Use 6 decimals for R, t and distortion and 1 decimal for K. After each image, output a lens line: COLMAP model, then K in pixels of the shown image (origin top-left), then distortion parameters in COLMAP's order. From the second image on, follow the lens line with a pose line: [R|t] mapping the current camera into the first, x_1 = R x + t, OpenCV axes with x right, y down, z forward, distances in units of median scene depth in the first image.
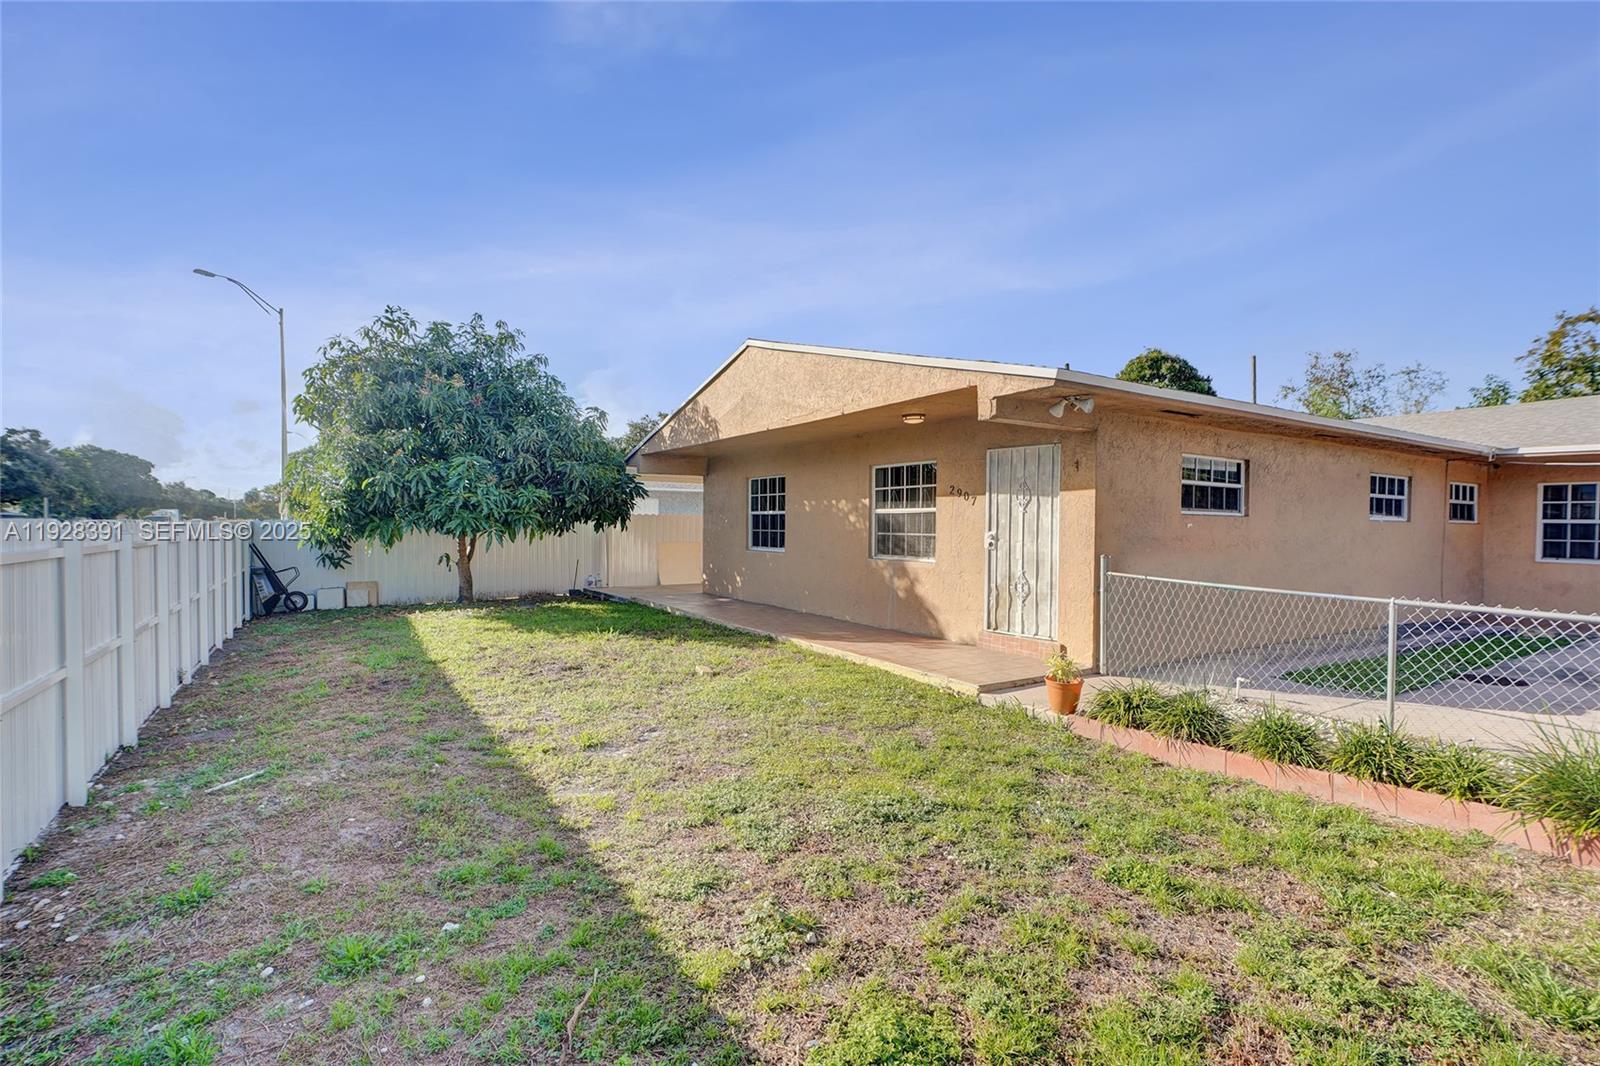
lens RADIAL K [[746.7, 0, 805.9], [0, 746.7, 541.9], [0, 0, 1]] dist [-0.000823, -0.000279]
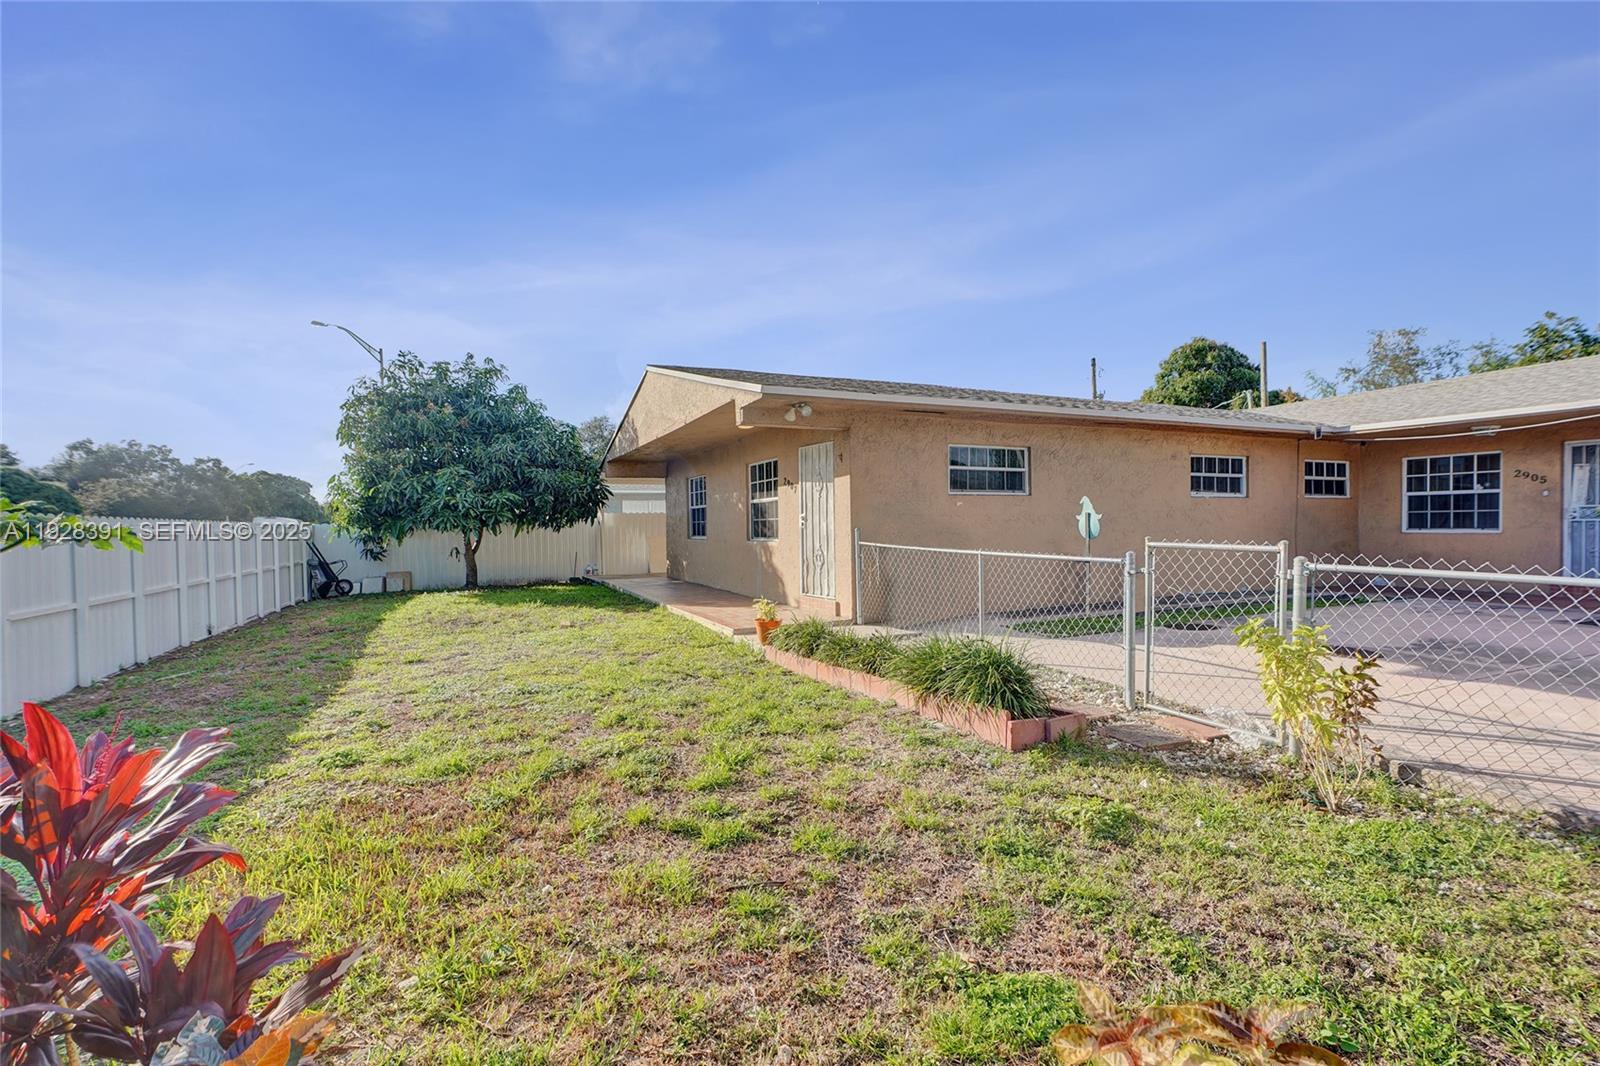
lens RADIAL K [[727.1, 0, 800.2], [0, 727.1, 534.9], [0, 0, 1]] dist [-0.001836, -0.000400]
pose [[0.990462, -0.022320, -0.135965, 0.306813], [0.020880, 0.999710, -0.012008, 0.026912], [0.136194, 0.009055, 0.990641, -0.141339]]
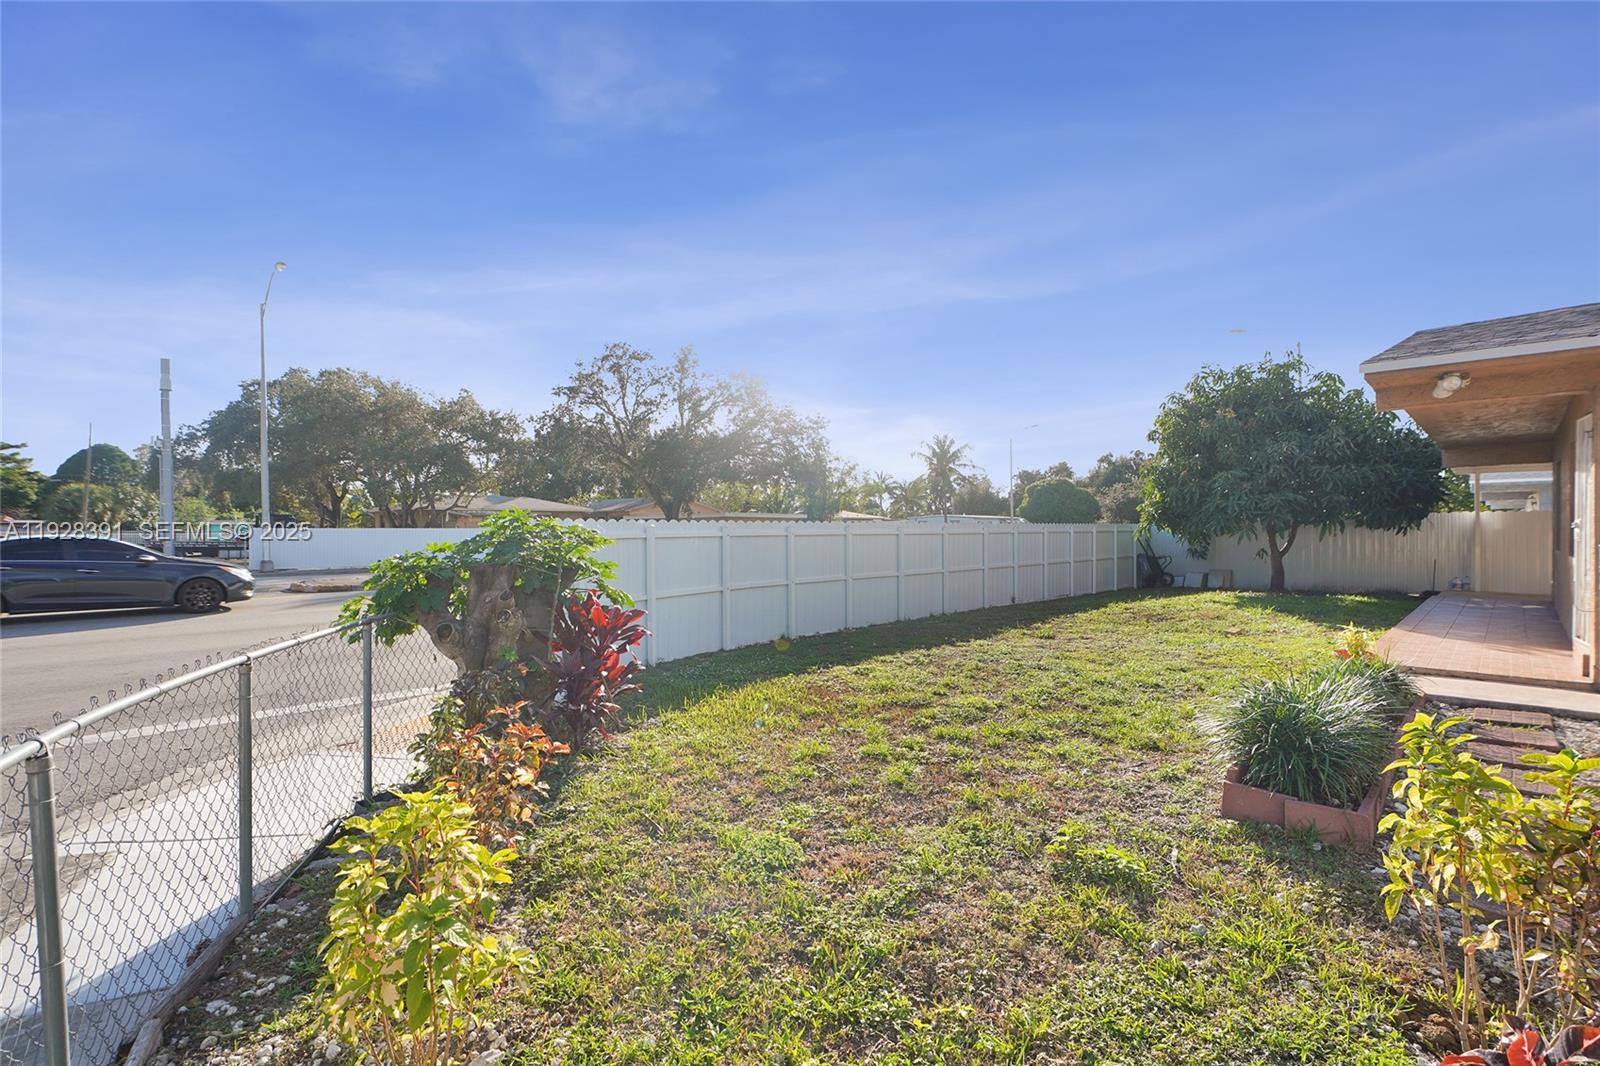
lens RADIAL K [[727.1, 0, 800.2], [0, 727.1, 534.9], [0, 0, 1]] dist [-0.001836, -0.000400]
pose [[0.229744, -0.000028, -0.973251, 0.626596], [-0.019796, 0.999793, -0.004701, 0.017536], [0.973050, 0.020347, 0.229696, -0.012521]]
